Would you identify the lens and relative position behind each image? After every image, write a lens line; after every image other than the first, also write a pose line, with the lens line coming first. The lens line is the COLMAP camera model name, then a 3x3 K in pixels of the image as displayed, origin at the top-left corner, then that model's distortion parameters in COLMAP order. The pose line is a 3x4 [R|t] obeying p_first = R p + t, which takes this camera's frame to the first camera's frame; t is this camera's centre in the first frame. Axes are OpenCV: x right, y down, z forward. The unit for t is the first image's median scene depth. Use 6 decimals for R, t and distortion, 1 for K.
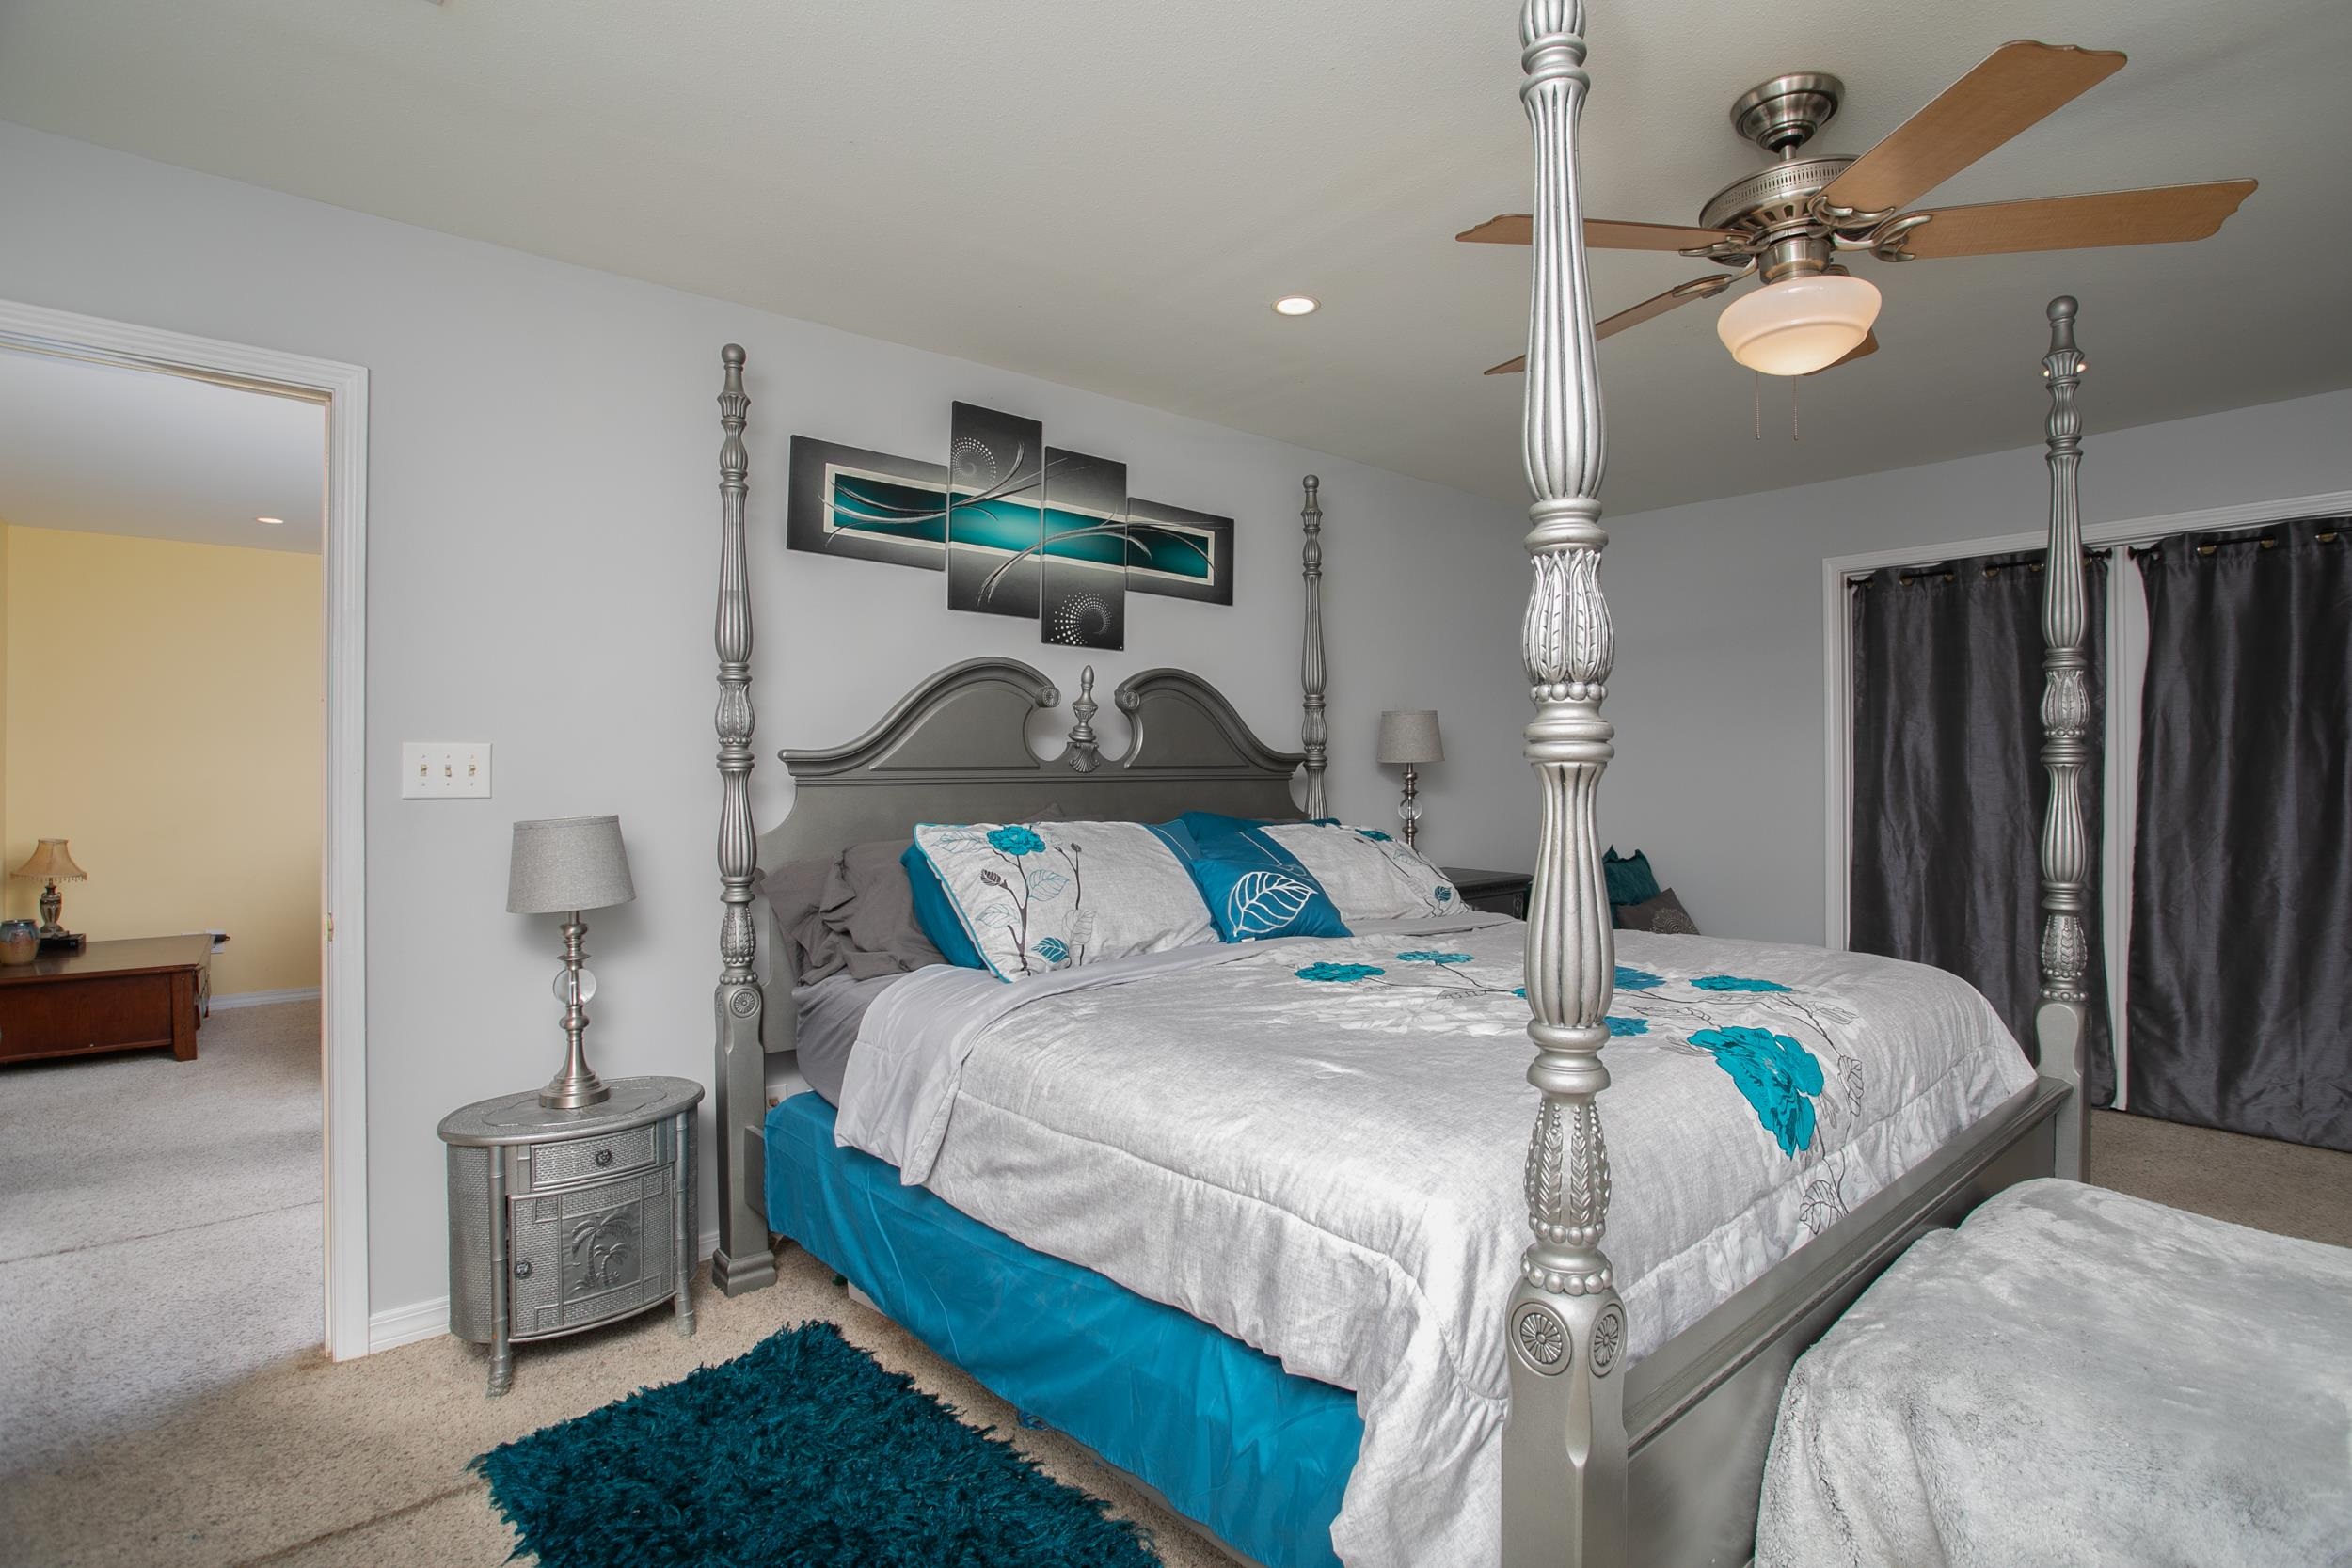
lens RADIAL K [[1151.7, 0, 1214.2], [0, 1151.7, 770.4], [0, 0, 1]] dist [-0.056245, 0.025397]
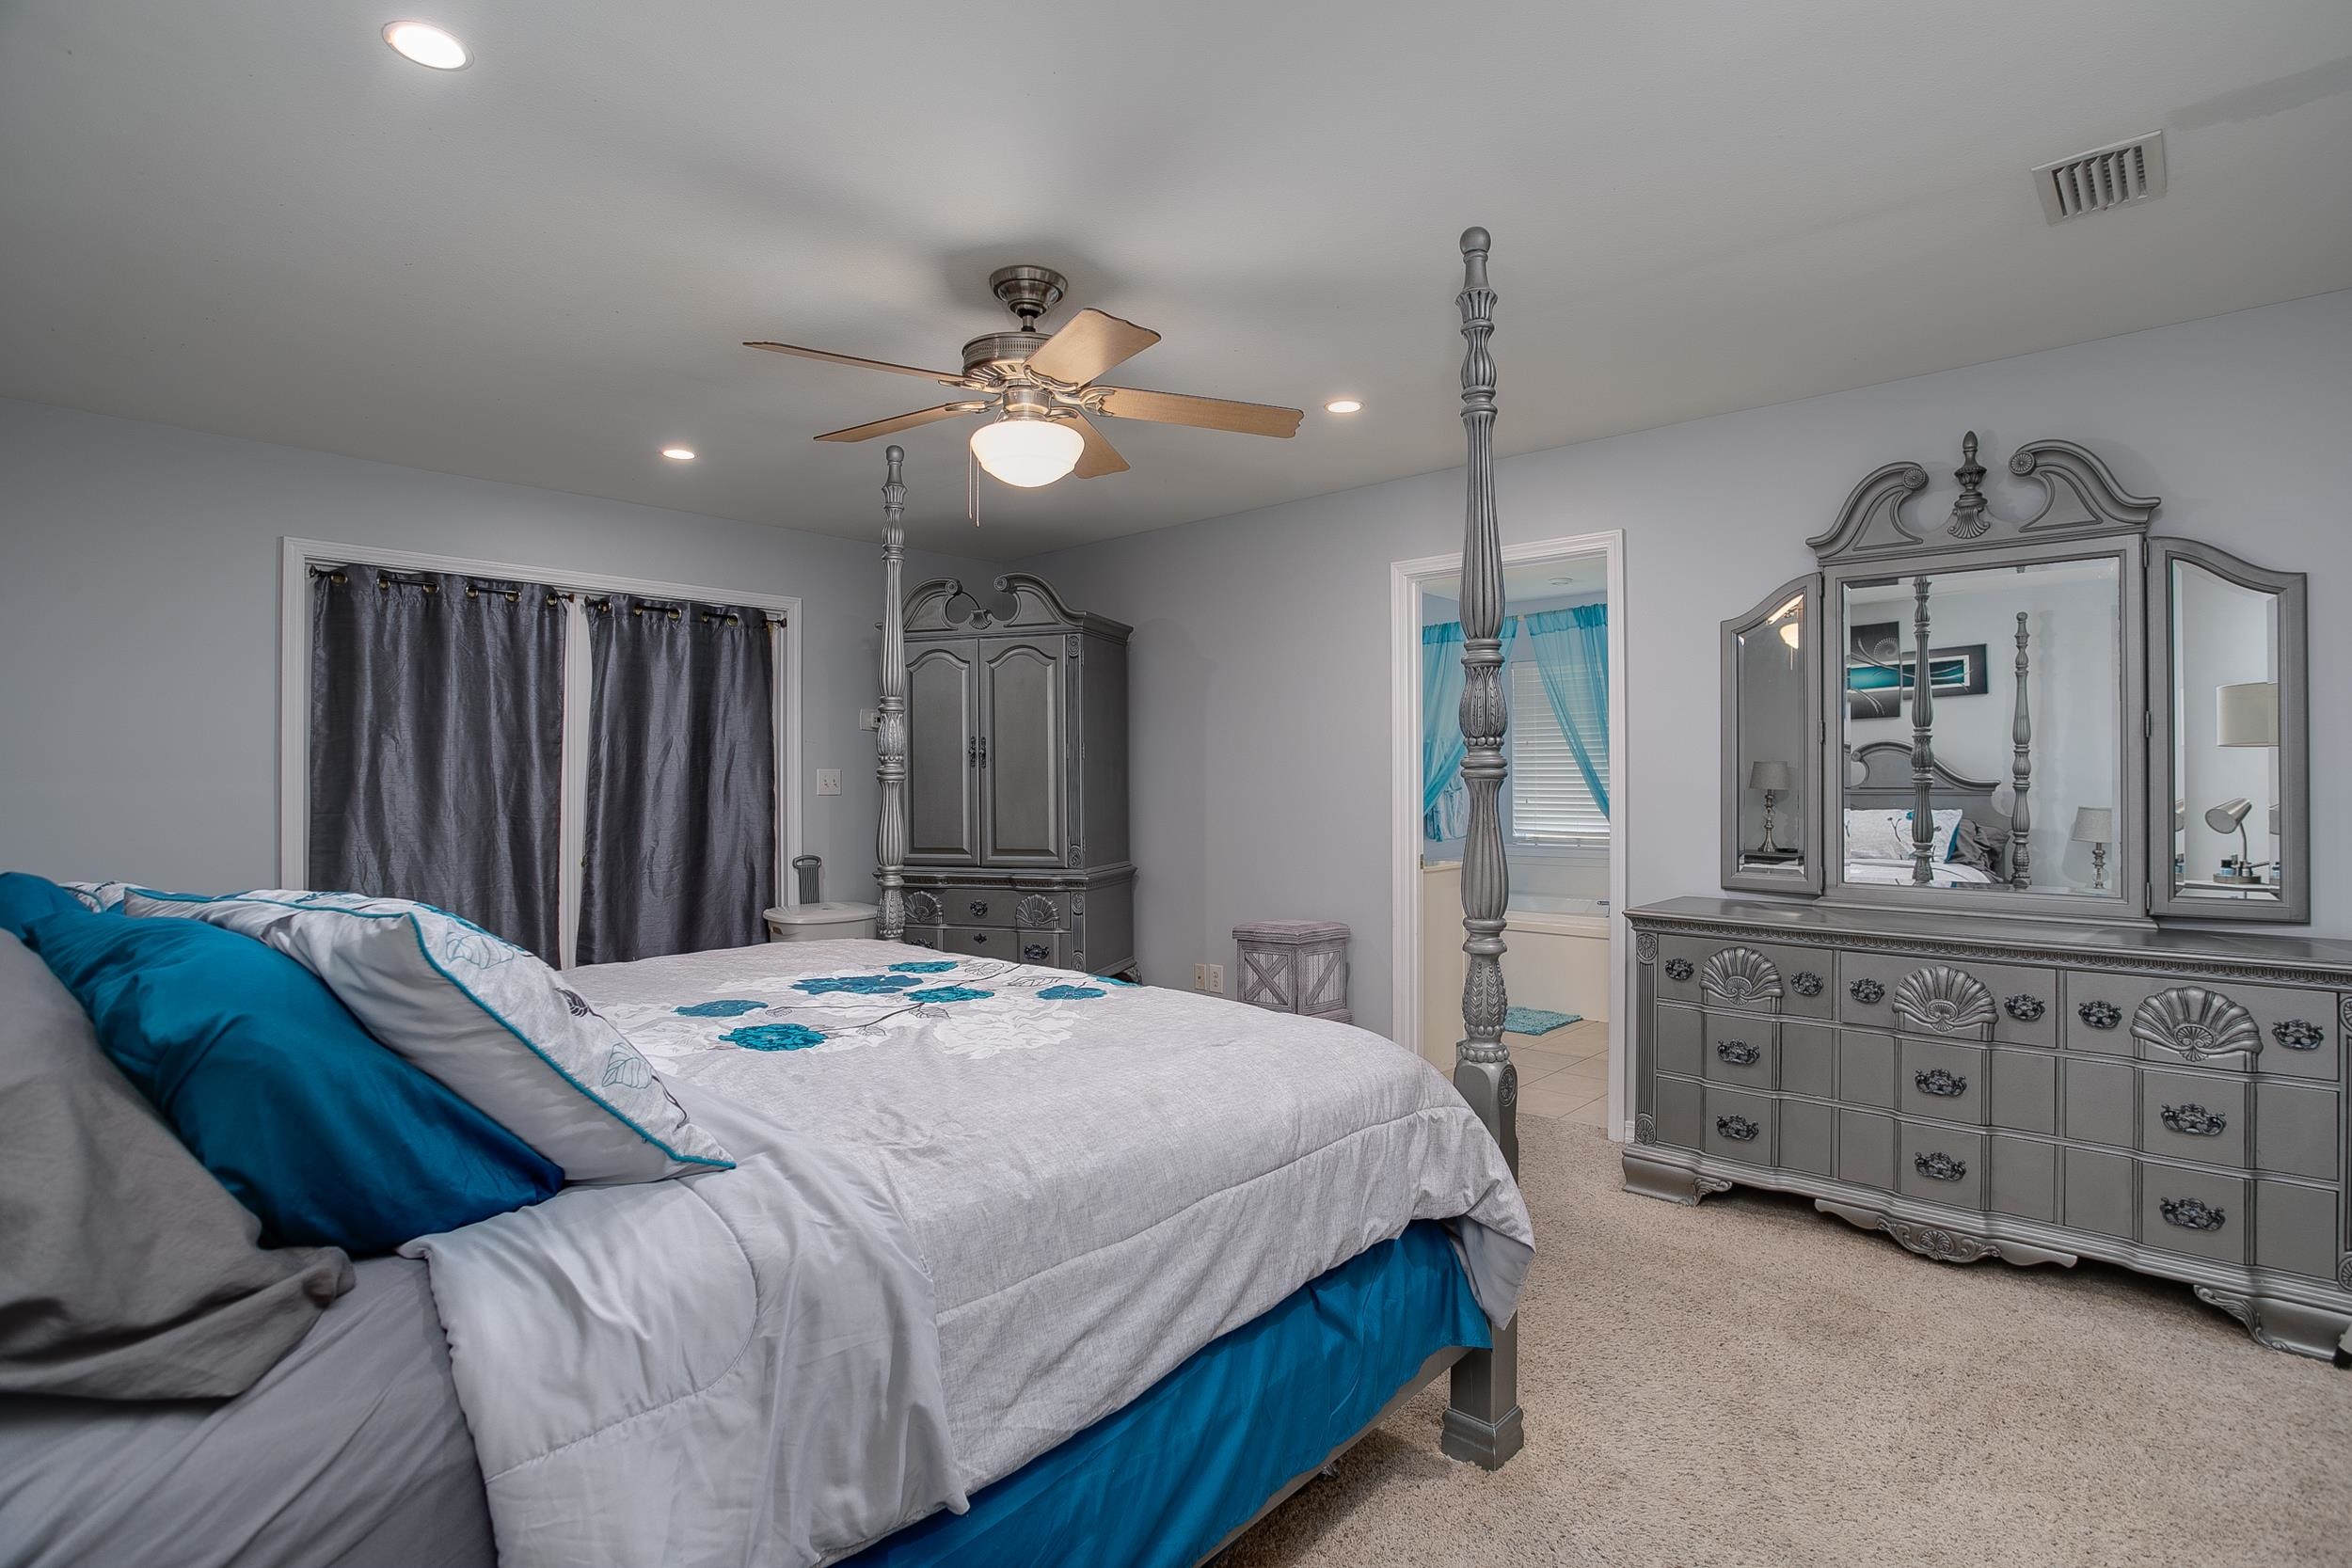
lens RADIAL K [[1151.7, 0, 1214.2], [0, 1151.7, 770.4], [0, 0, 1]] dist [-0.056245, 0.025397]
pose [[-0.118990, 0.013960, 0.992797, -0.497036], [0.002182, 0.999902, -0.013798, 0.001582], [-0.992893, 0.000524, -0.119009, 0.550761]]
